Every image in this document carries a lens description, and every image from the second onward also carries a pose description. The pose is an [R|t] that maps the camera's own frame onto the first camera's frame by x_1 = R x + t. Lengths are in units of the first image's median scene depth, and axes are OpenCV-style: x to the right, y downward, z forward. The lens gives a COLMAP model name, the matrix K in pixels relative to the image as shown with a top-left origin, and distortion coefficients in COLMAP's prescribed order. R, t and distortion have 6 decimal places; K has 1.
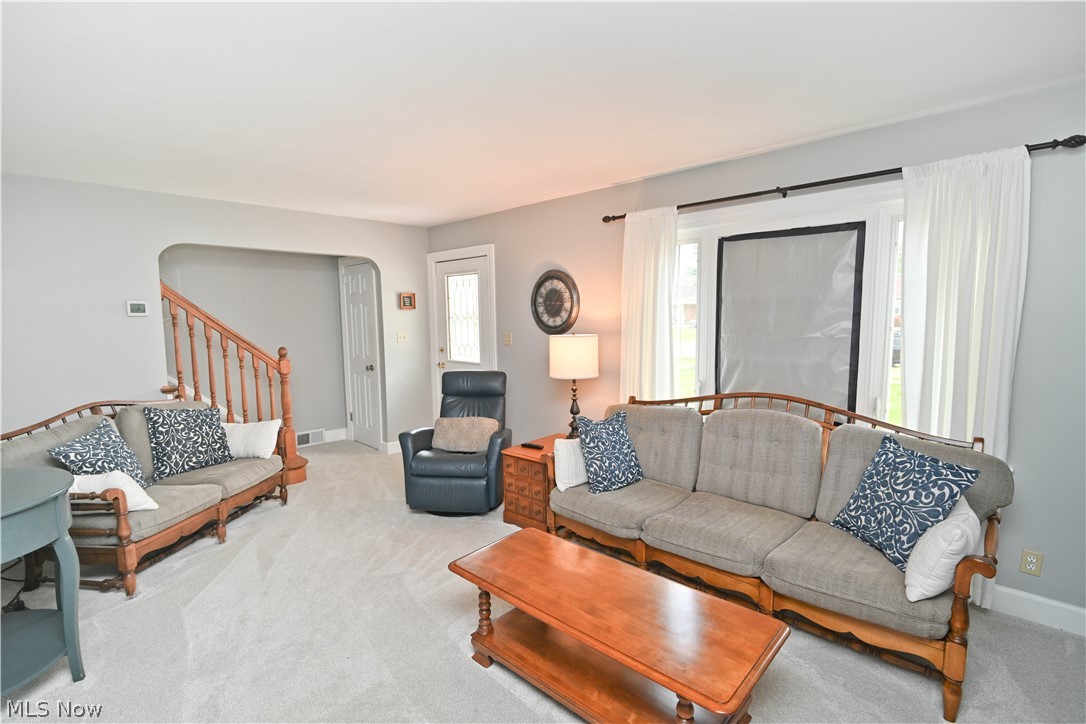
lens RADIAL K [[510.2, 0, 545.4], [0, 510.2, 366.3], [0, 0, 1]] dist [-0.004565, -0.002116]
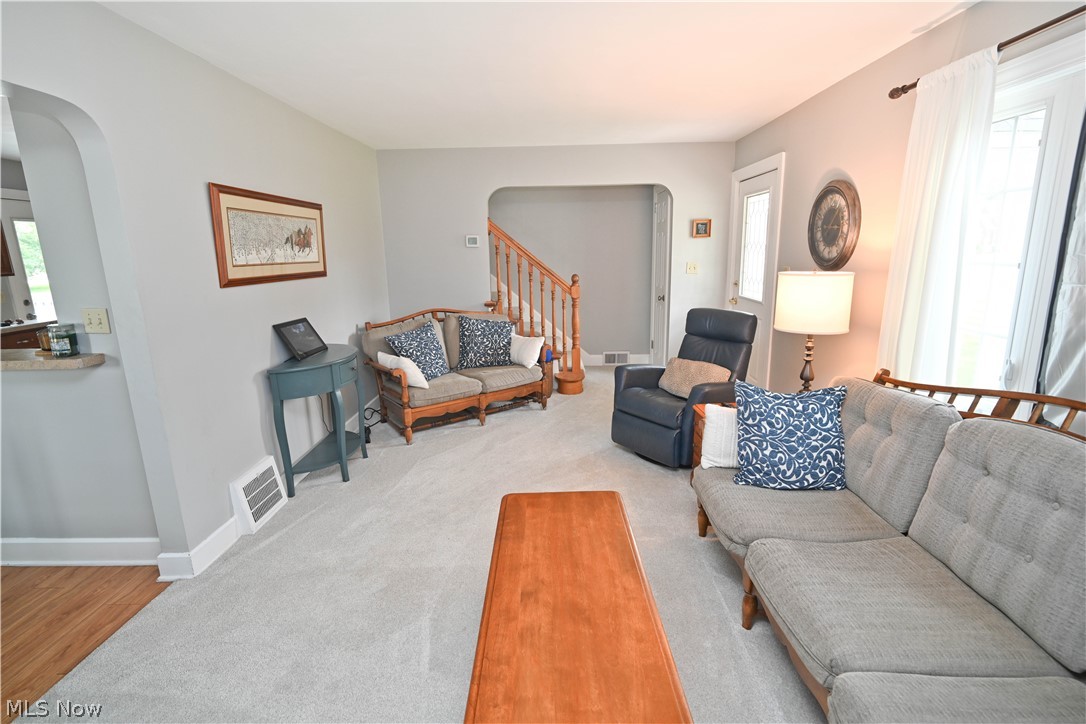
lens RADIAL K [[501.0, 0, 532.1], [0, 501.0, 358.1], [0, 0, 1]] dist [-0.000486, -0.011534]
pose [[0.675649, 0.156326, -0.720459, 0.319153], [-0.062964, 0.985925, 0.154879, -0.026633], [0.734530, -0.059280, 0.675982, 0.221893]]
